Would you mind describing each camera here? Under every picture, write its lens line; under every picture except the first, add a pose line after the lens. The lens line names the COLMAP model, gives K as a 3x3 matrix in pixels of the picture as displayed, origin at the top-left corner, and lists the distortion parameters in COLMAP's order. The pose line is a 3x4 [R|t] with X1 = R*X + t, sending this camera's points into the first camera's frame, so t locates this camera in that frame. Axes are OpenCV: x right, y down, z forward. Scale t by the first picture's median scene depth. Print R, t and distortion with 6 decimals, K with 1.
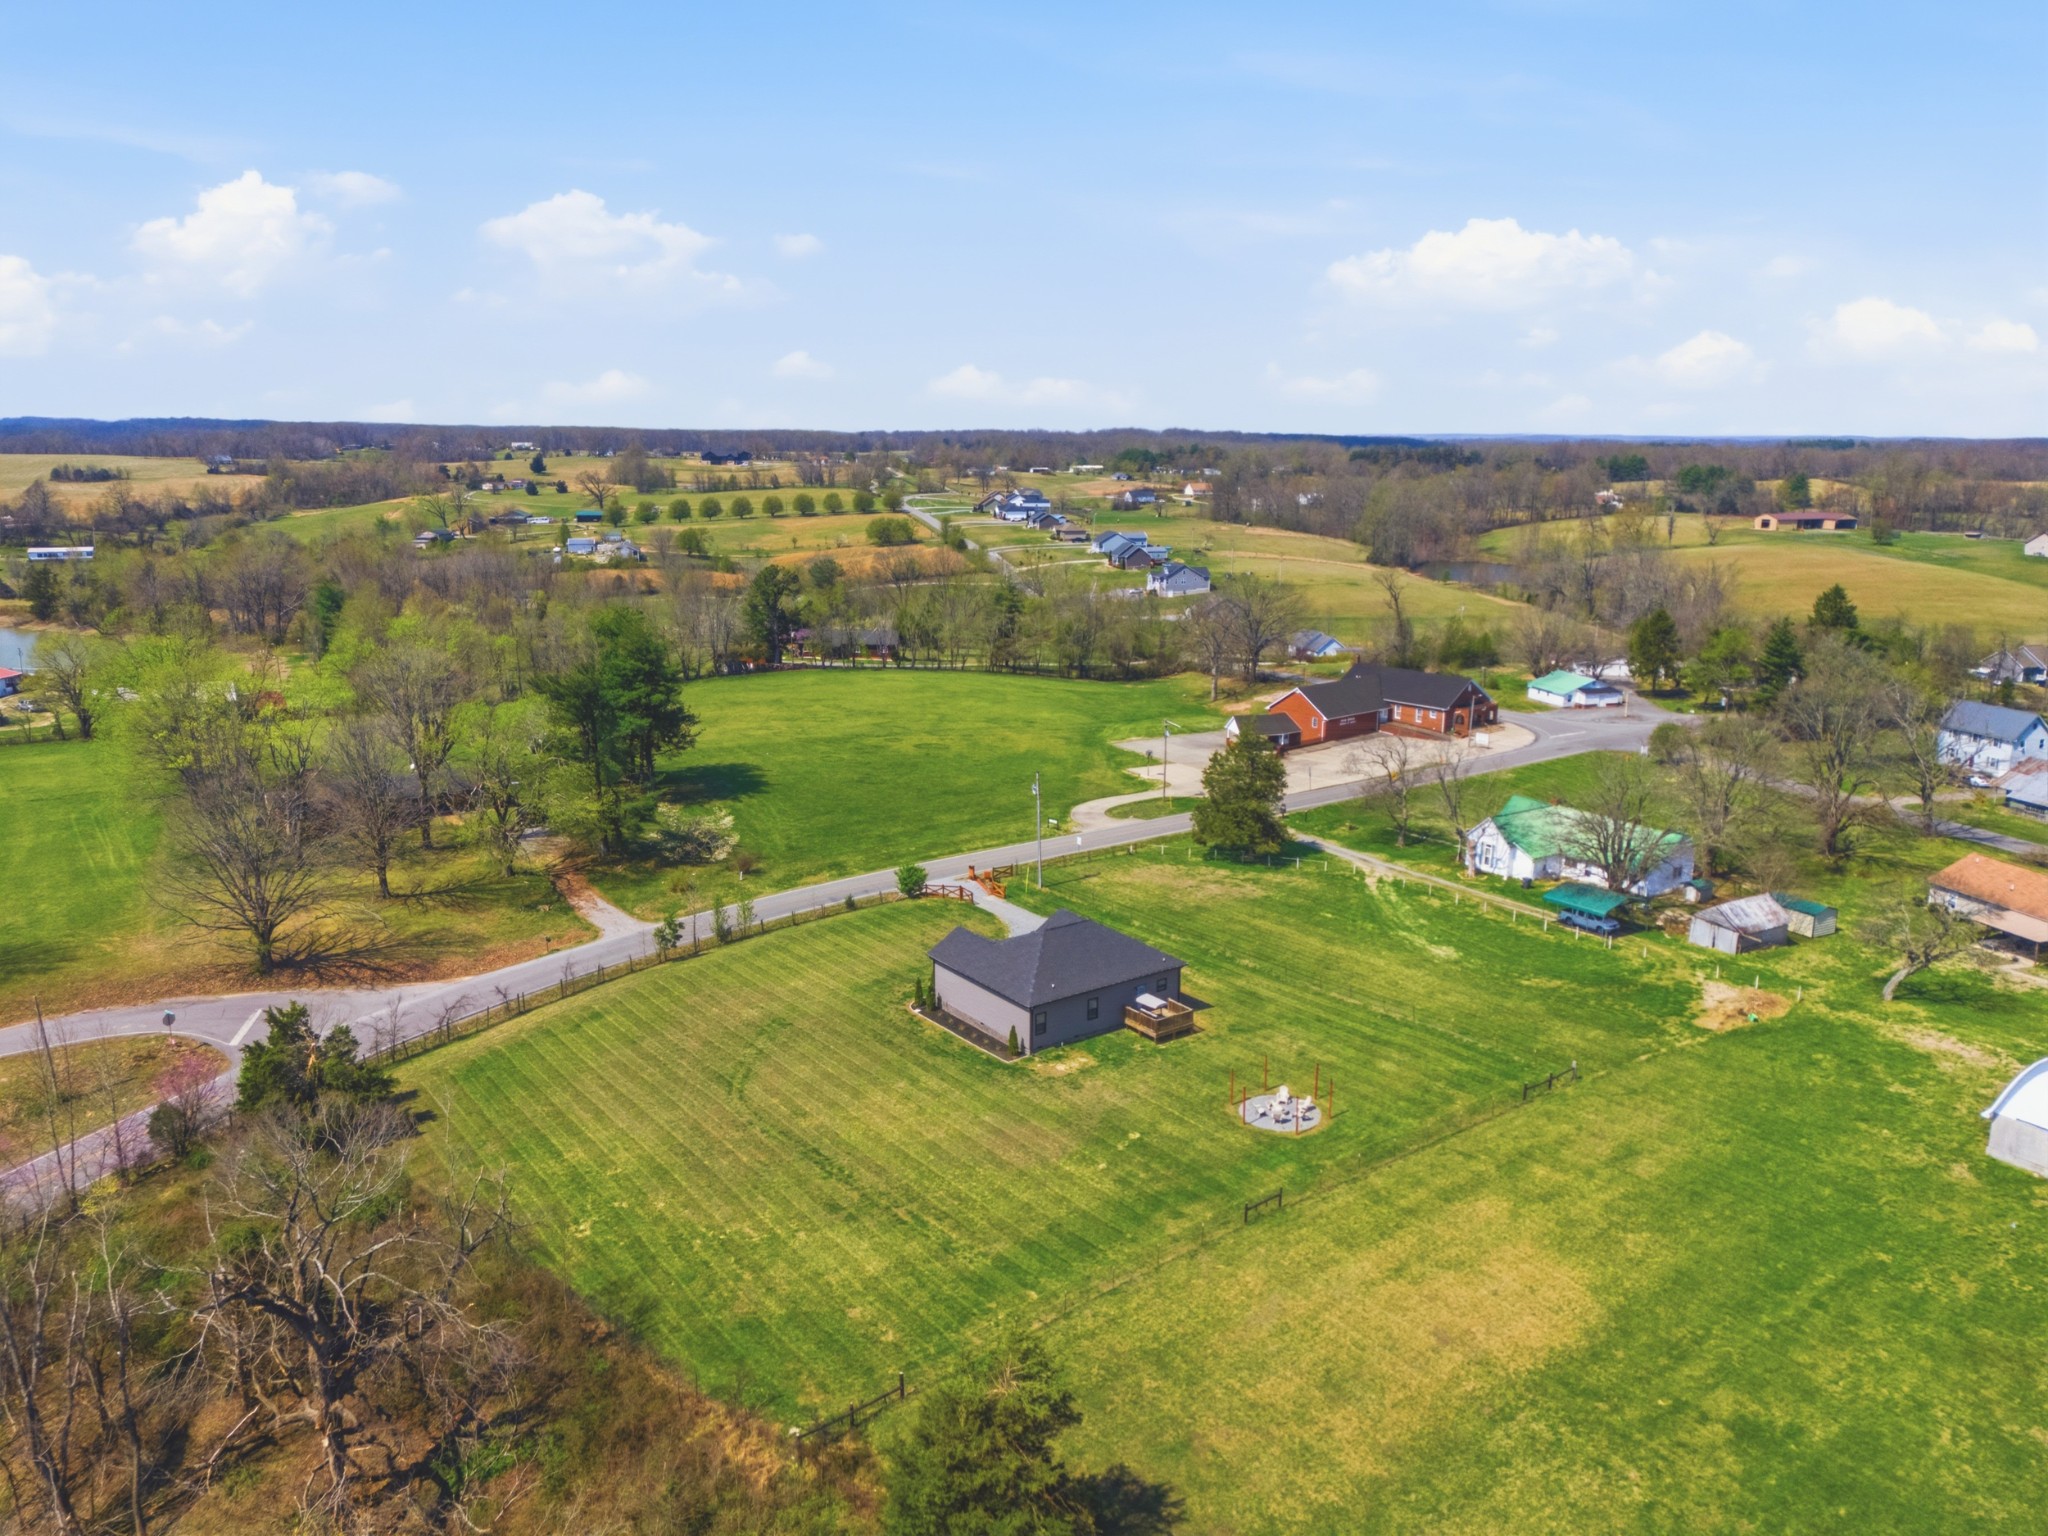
lens RADIAL K [[1496.0, 0, 1029.0], [0, 1496.0, 761.3], [0, 0, 1]] dist [0.106361, -0.124292]
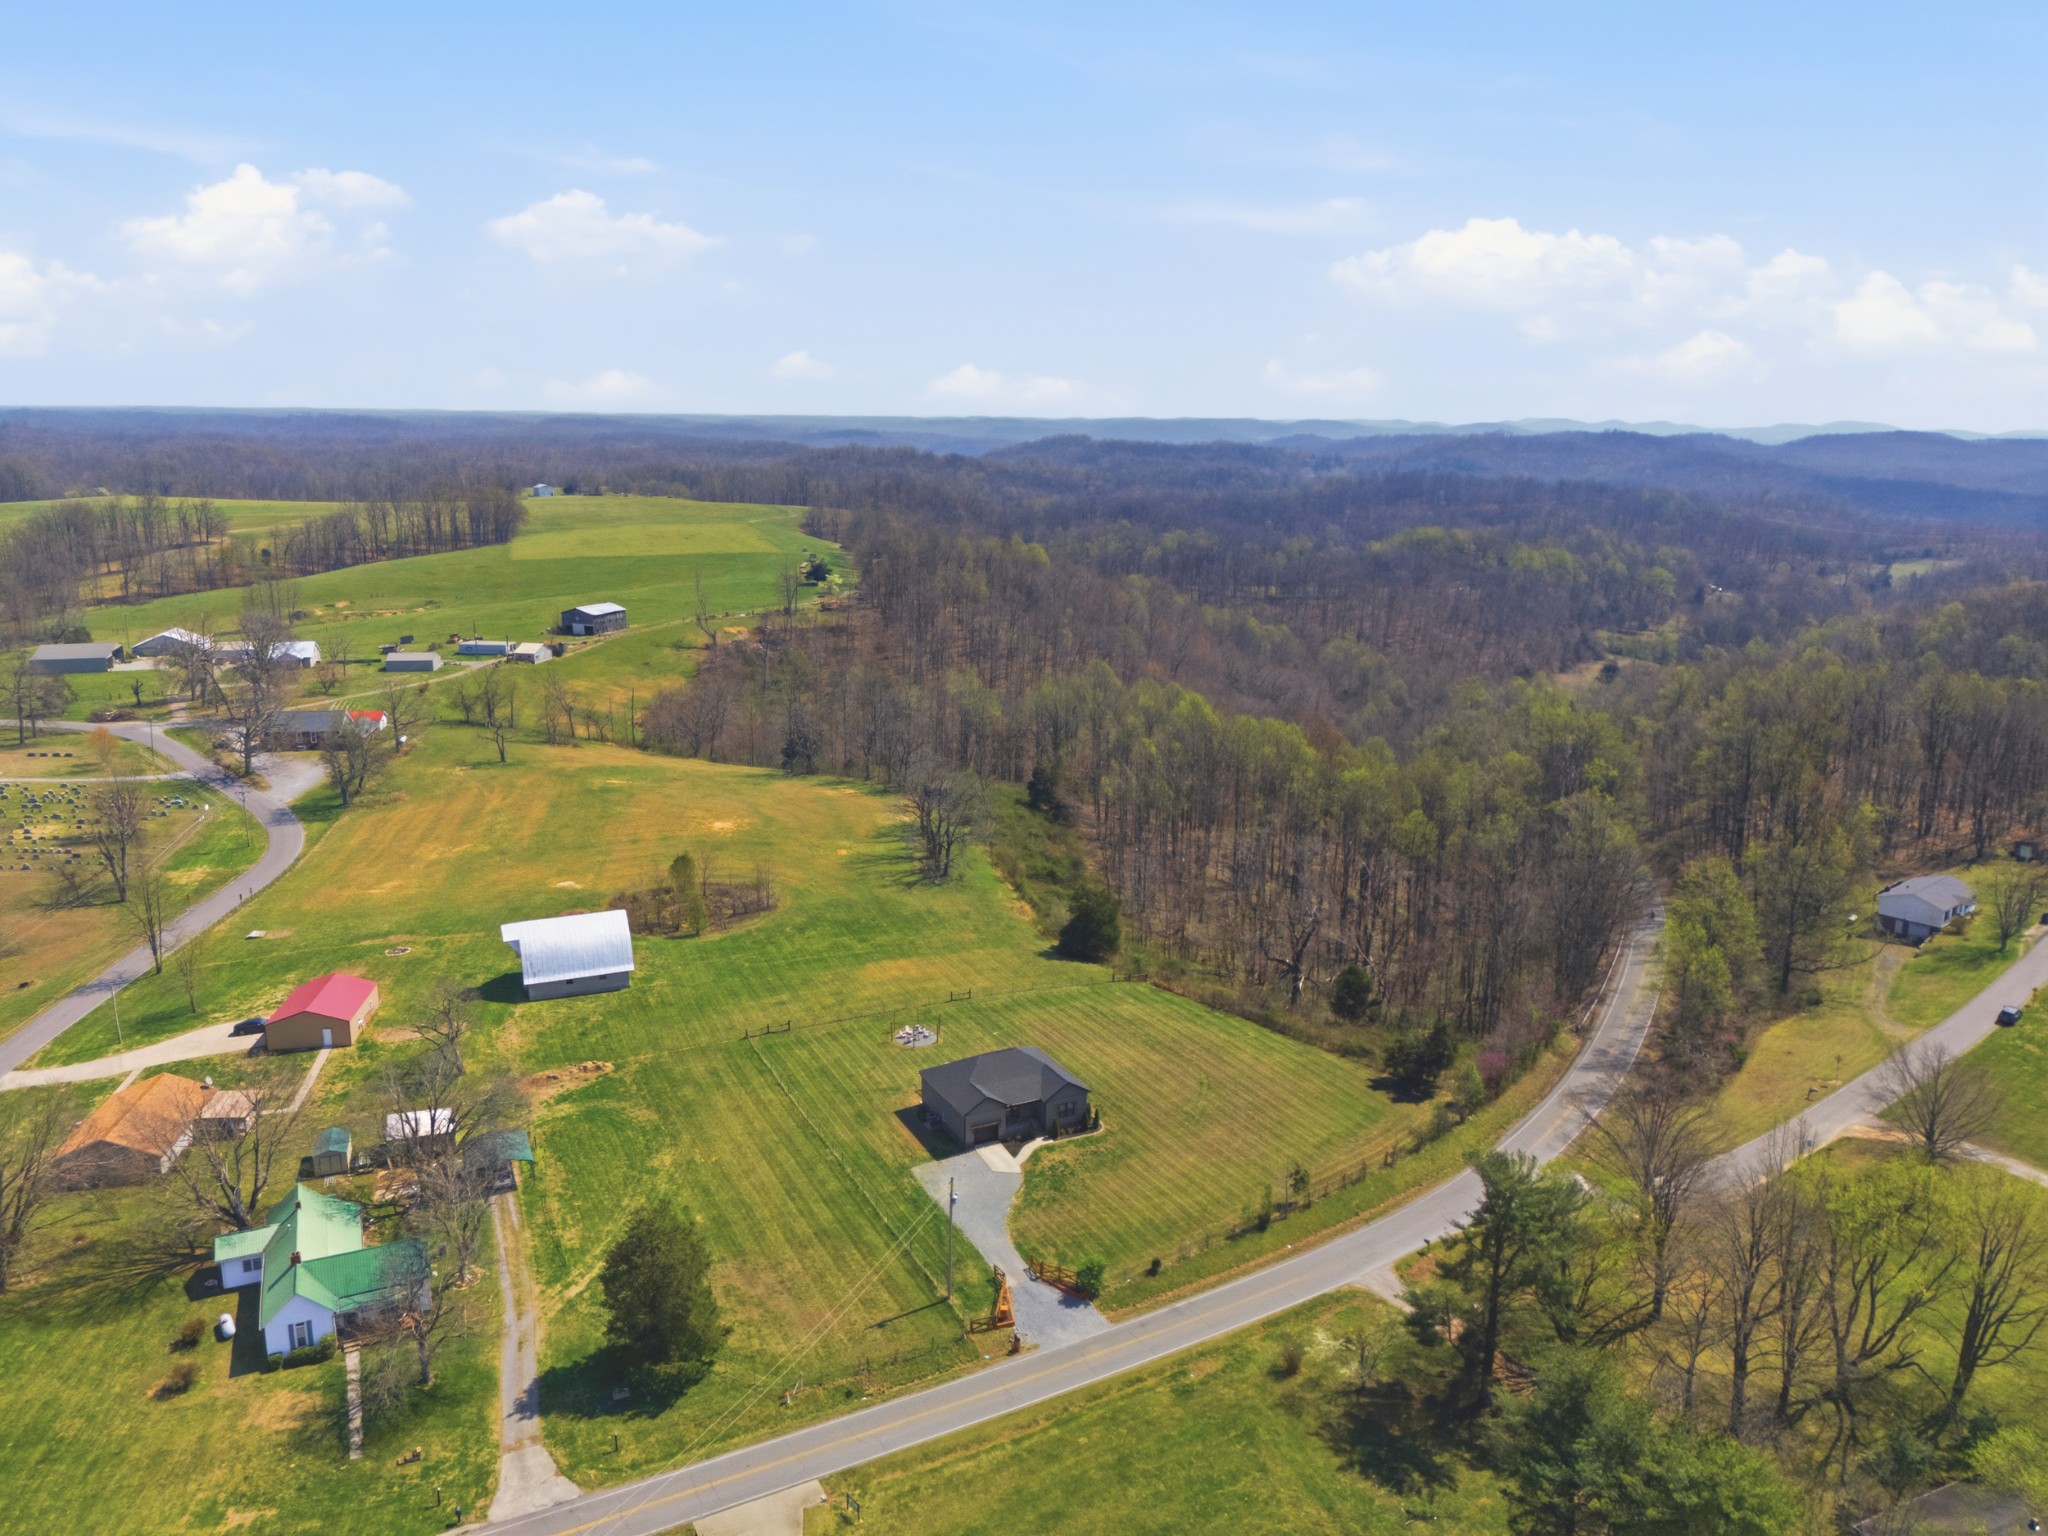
lens RADIAL K [[1496.0, 0, 1029.0], [0, 1496.0, 761.3], [0, 0, 1]] dist [0.106361, -0.124292]
pose [[-0.987789, -0.049156, 0.147840, -0.194026], [0.020111, 0.900751, 0.433869, -0.734317], [-0.154494, 0.431544, -0.888764, 2.030841]]
